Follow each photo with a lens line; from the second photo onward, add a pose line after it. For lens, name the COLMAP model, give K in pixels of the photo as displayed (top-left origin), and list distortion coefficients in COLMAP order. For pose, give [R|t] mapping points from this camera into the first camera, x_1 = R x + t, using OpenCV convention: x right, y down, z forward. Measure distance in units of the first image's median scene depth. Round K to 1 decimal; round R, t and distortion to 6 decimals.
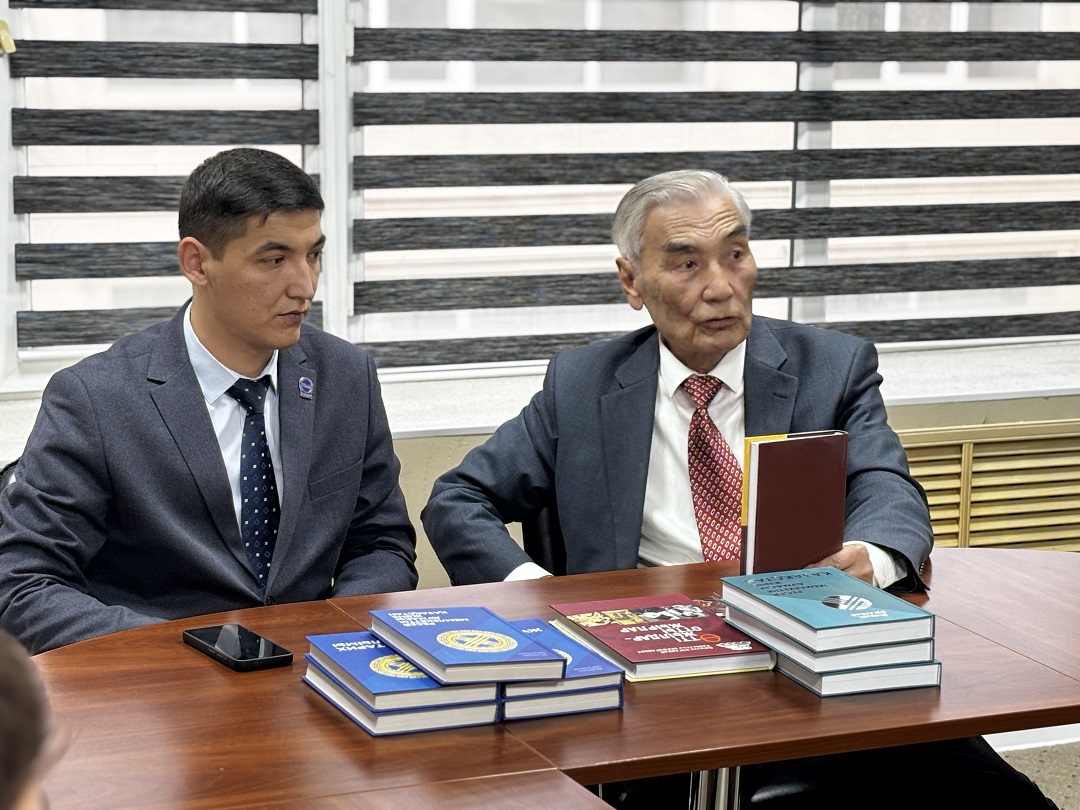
lens RADIAL K [[2269.0, 0, 541.4], [0, 2269.0, 403.6], [0, 0, 1]] dist [0.120647, 0.000000]
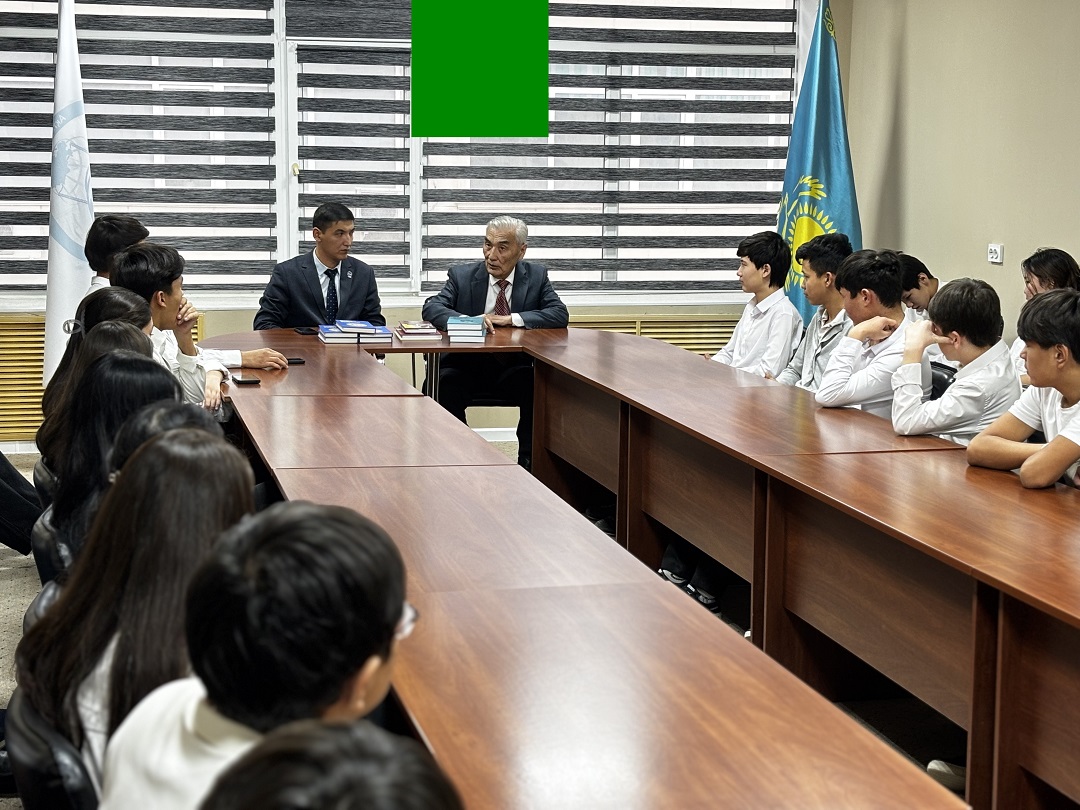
lens RADIAL K [[1923.9, 0, 539.3], [0, 1923.9, 405.6], [0, 0, 1]] dist [0.061163, 0.000000]
pose [[0.973117, 0.032884, -0.227950, 0.849622], [-0.040772, 0.998719, -0.029978, 0.270763], [0.226673, 0.038466, 0.973211, -1.759154]]
